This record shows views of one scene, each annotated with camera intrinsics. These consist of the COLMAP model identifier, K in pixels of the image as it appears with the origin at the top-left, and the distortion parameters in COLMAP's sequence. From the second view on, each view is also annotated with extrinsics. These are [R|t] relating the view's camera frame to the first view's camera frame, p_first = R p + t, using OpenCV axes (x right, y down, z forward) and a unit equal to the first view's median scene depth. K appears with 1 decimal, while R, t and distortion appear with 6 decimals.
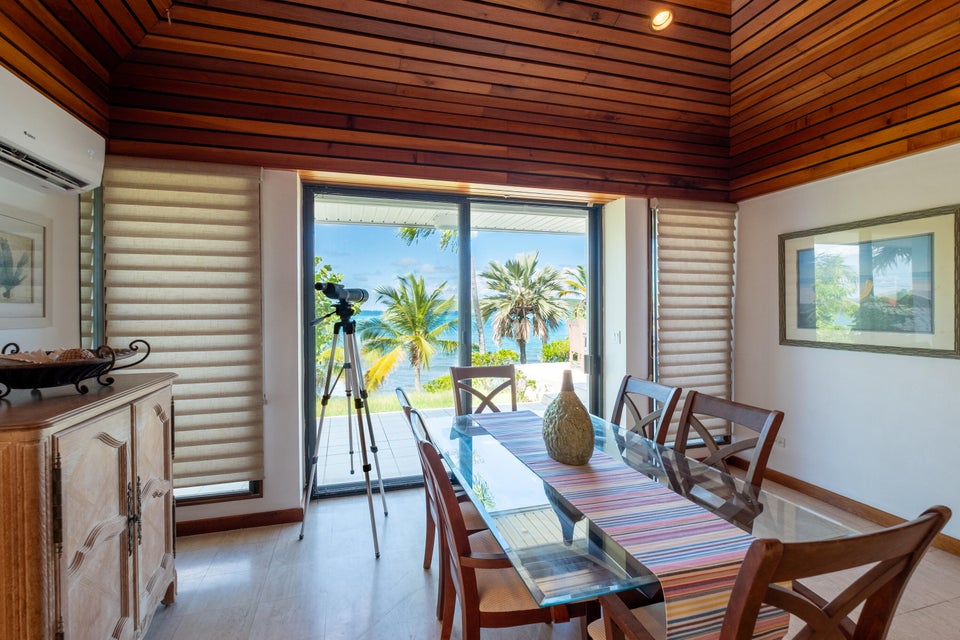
lens RADIAL K [[423.9, 0, 480.9], [0, 423.9, 312.7], [0, 0, 1]] dist [-0.003557, -0.001097]
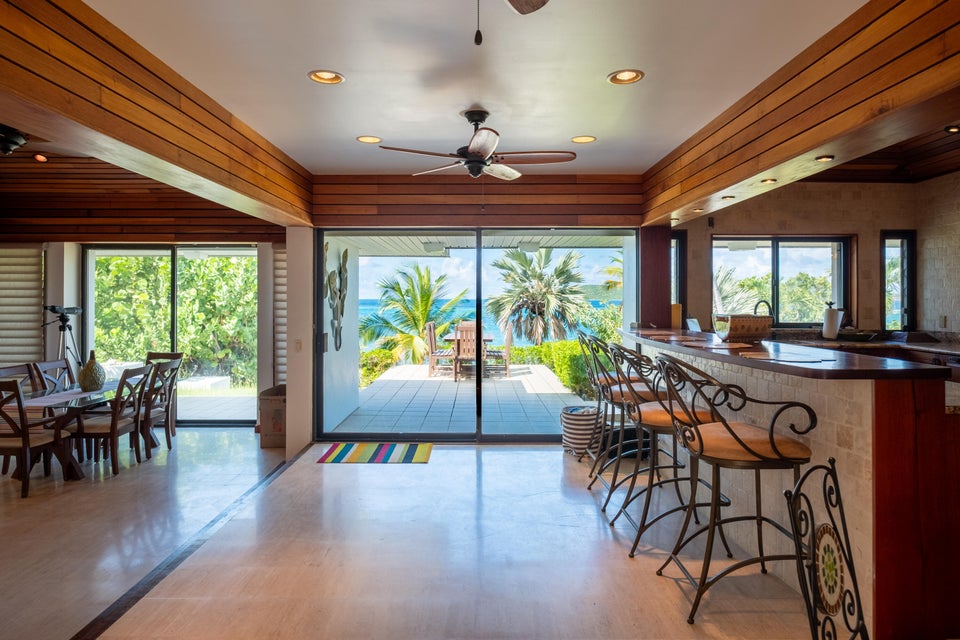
lens RADIAL K [[588.6, 0, 462.2], [0, 588.6, 297.2], [0, 0, 1]] dist [-0.003949, -0.001926]
pose [[0.954862, -0.001945, -0.297044, 1.805021], [-0.001552, 0.999932, -0.011536, -0.062947], [0.297046, 0.011476, 0.954794, -0.838304]]
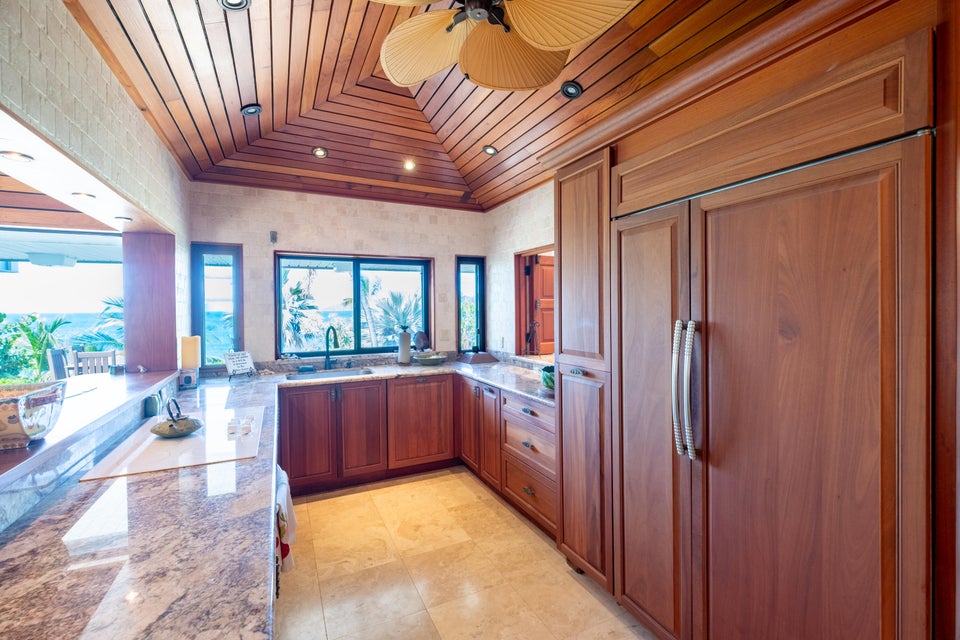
lens RADIAL K [[423.9, 0, 478.3], [0, 423.9, 315.4], [0, 0, 1]] dist [-0.003557, -0.001097]
pose [[0.985394, -0.015424, 0.169590, 2.320071], [0.014327, 0.999868, 0.007687, -0.107114], [-0.169686, -0.005145, 0.985485, -0.109717]]
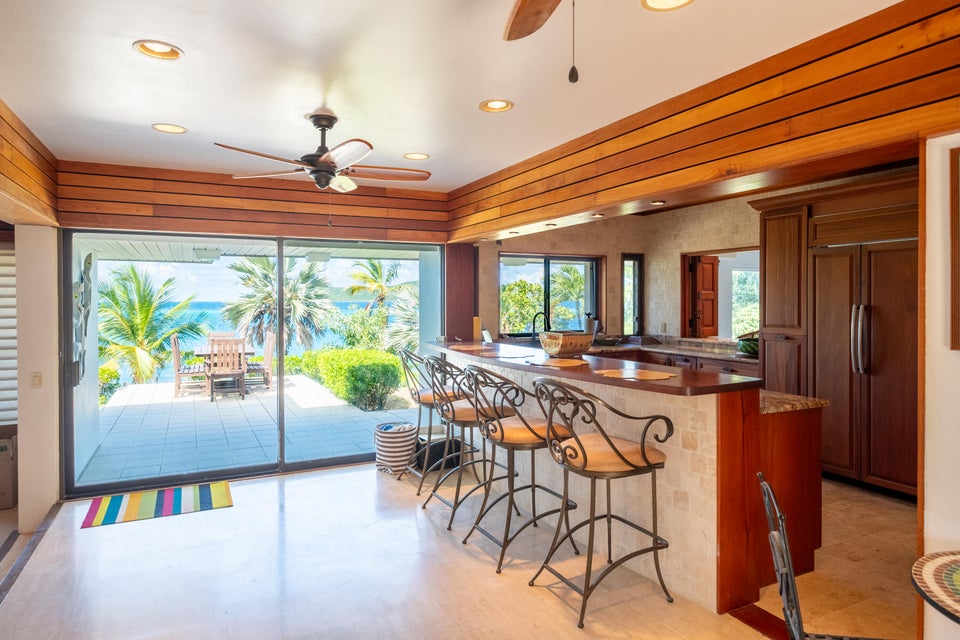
lens RADIAL K [[588.6, 0, 469.1], [0, 588.6, 308.0], [0, 0, 1]] dist [-0.003949, -0.001926]
pose [[0.986297, -0.008606, 0.164754, 1.584088], [0.007797, 0.999954, 0.005556, -0.101443], [-0.164794, -0.004195, 0.986319, -0.805336]]
